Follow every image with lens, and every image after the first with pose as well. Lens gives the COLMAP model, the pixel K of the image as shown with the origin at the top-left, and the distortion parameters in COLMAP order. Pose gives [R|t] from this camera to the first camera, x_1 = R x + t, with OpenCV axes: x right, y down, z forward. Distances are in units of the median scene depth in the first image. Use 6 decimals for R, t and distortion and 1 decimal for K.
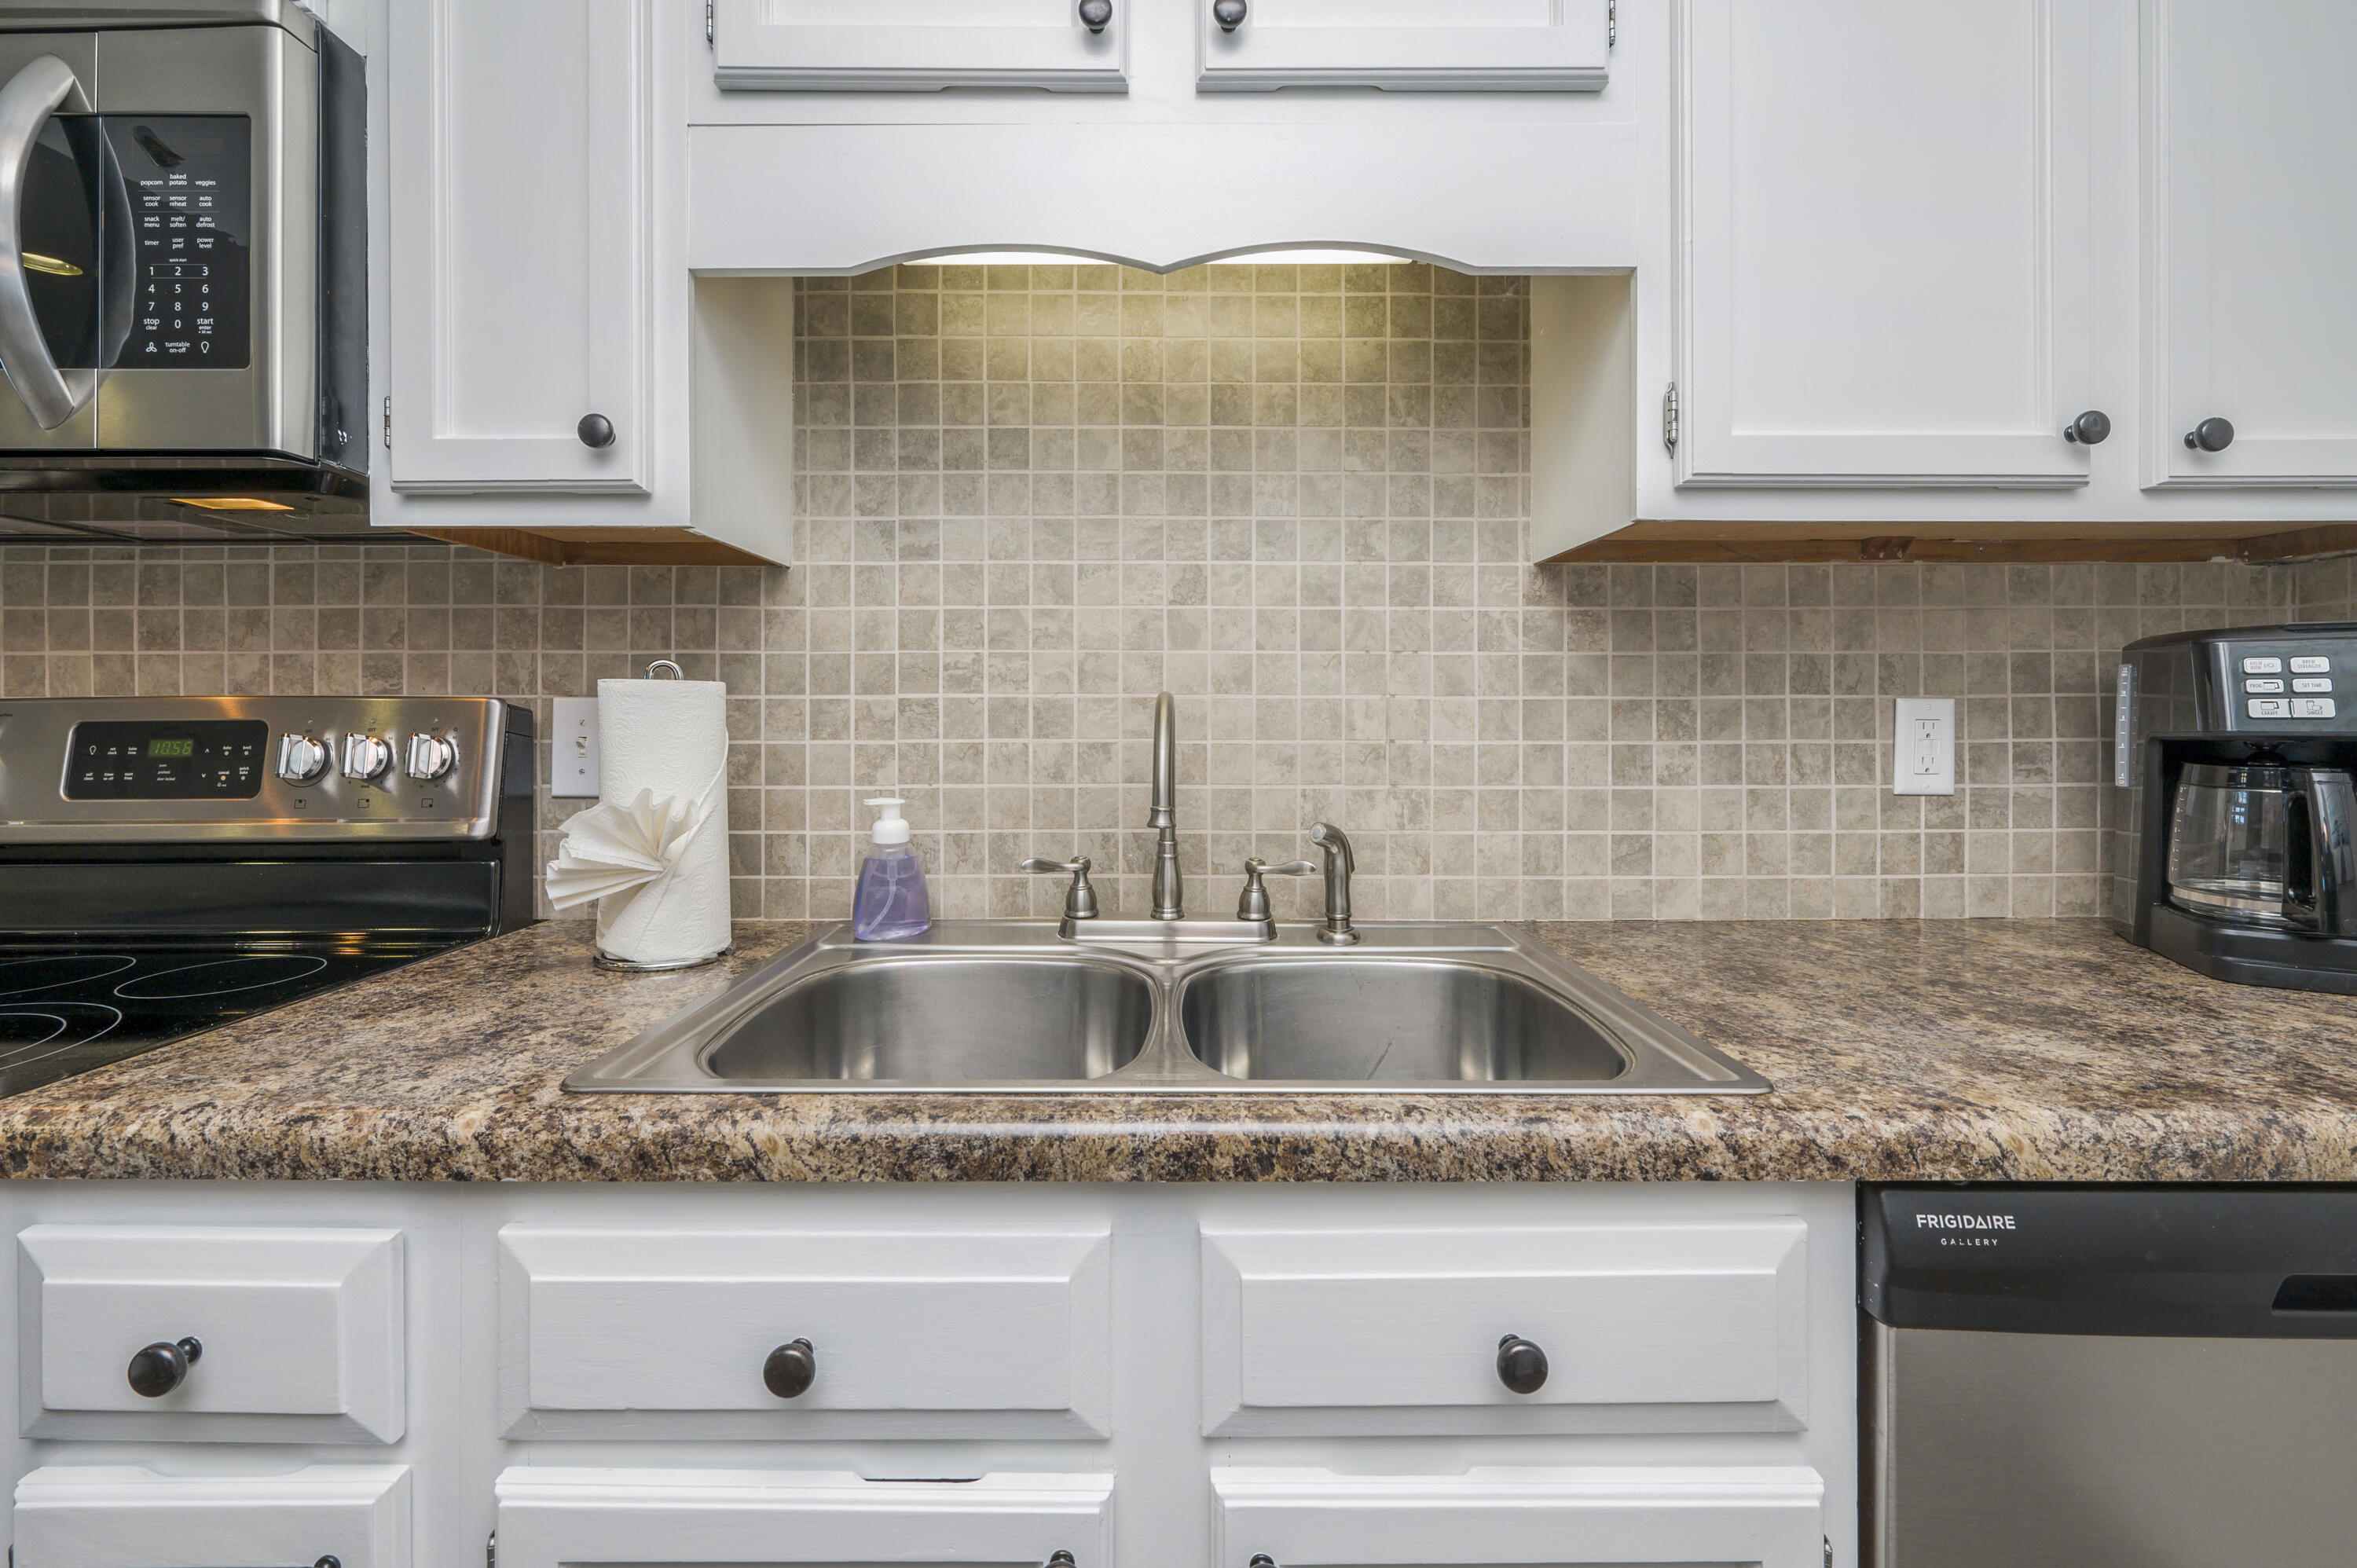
lens RADIAL K [[999.3, 0, 1179.9], [0, 999.3, 714.0], [0, 0, 1]] dist [-0.003141, -0.000759]
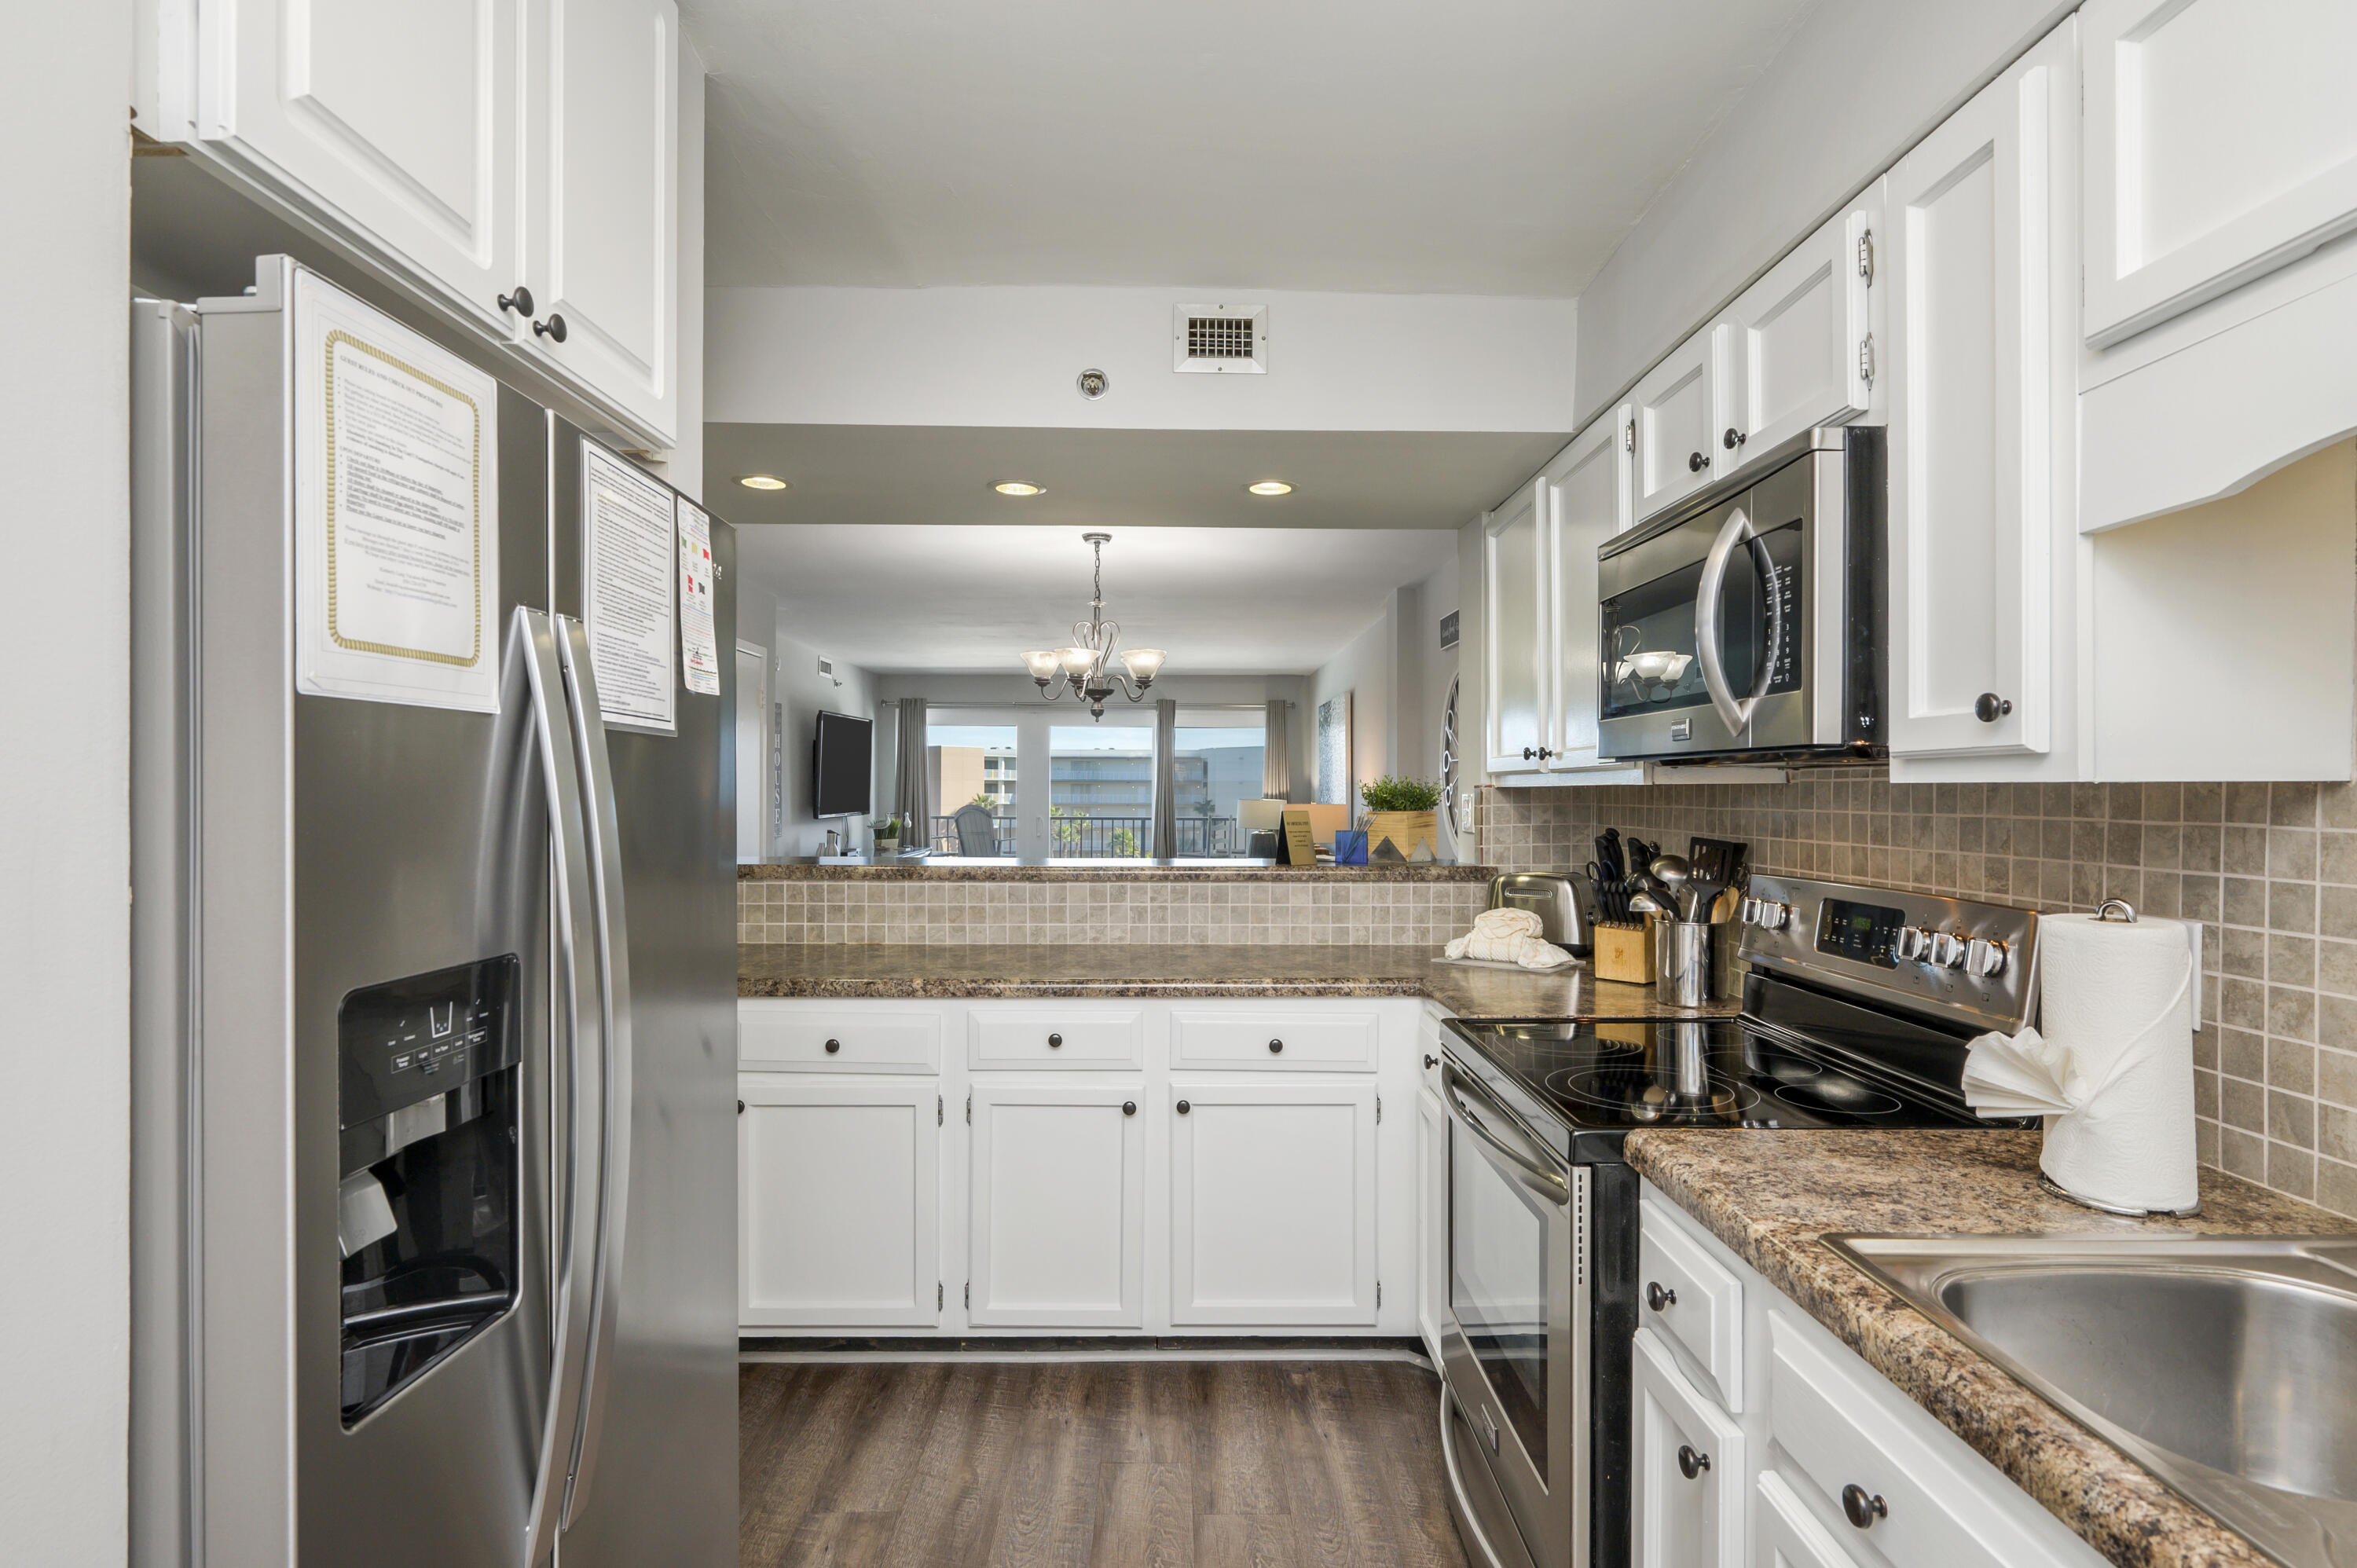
lens RADIAL K [[1194.8, 0, 1178.5], [0, 1194.8, 784.0], [0, 0, 1]] dist [-0.002246, -0.000492]
pose [[0.003636, 0.000977, -0.999993, 0.575669], [-0.007054, 0.999975, 0.000951, -0.139954], [0.999969, 0.007050, 0.003642, 0.047672]]
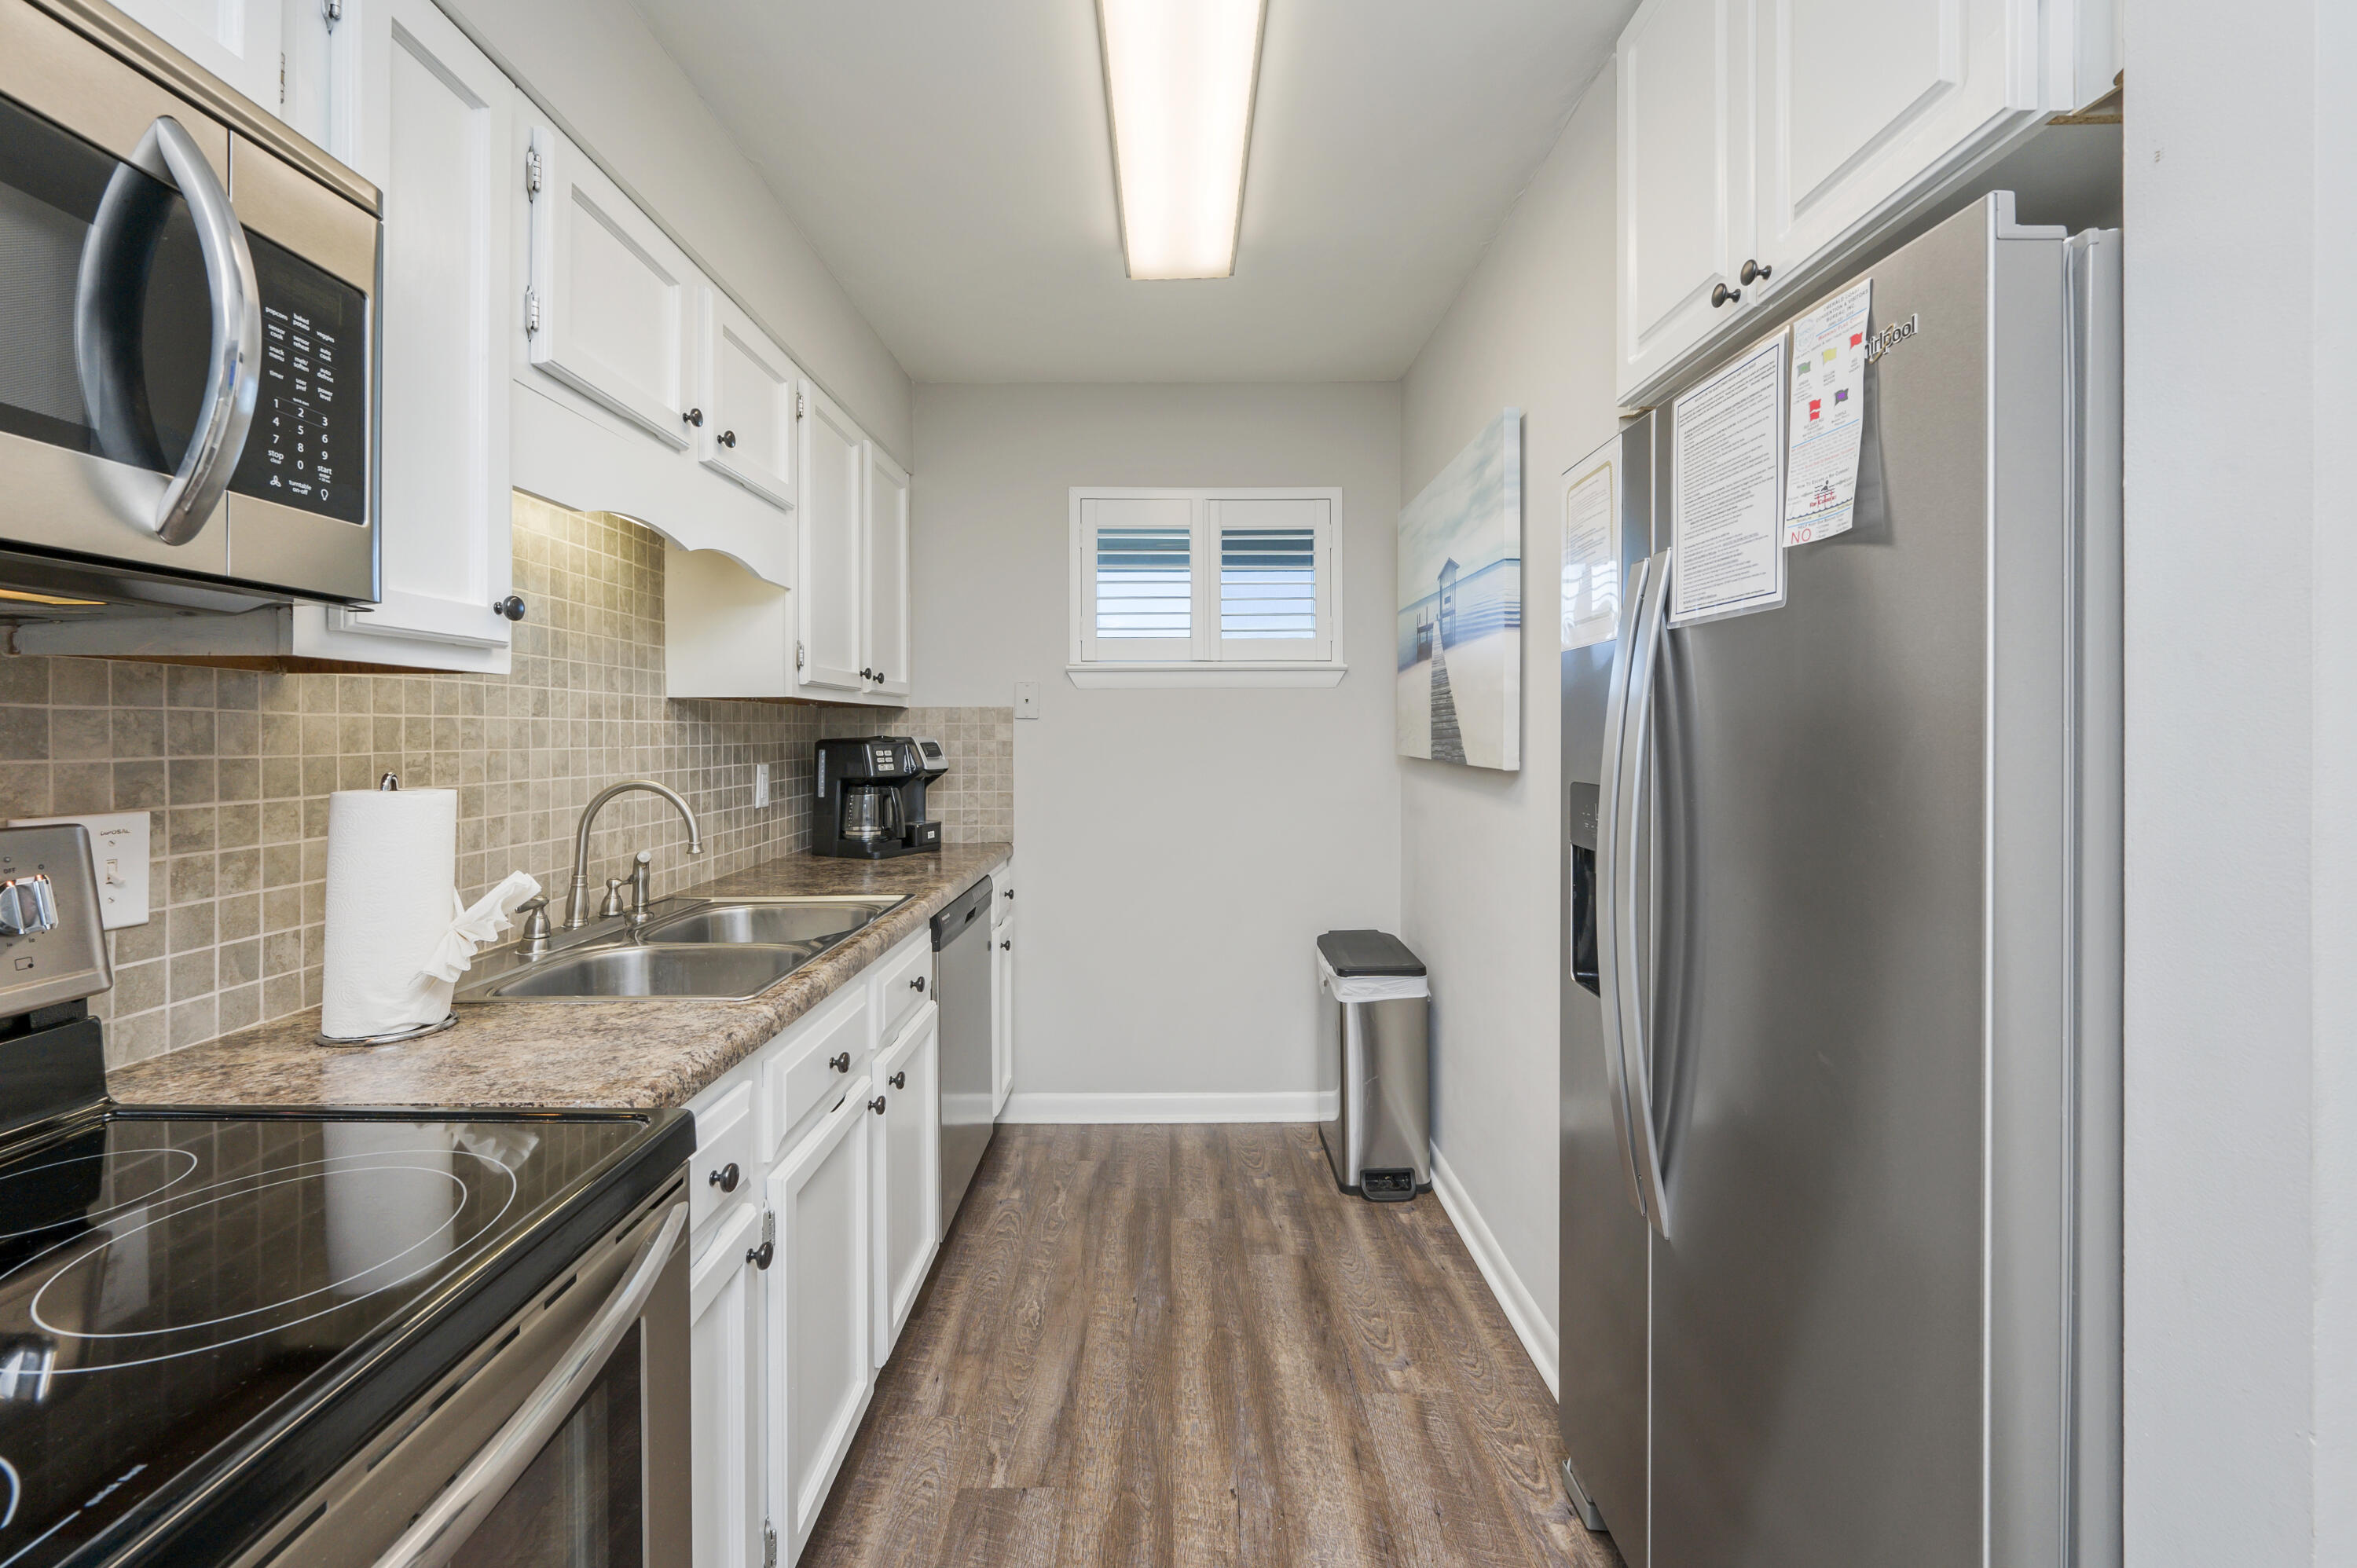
lens RADIAL K [[908.0, 0, 1175.7], [0, 908.0, 730.1], [0, 0, 1]] dist [-0.010612, 0.000018]
pose [[-0.001716, 0.005656, 0.999983, -1.333954], [0.006489, 0.999963, -0.005644, -0.078141], [-0.999977, 0.006479, -0.001753, 0.080672]]
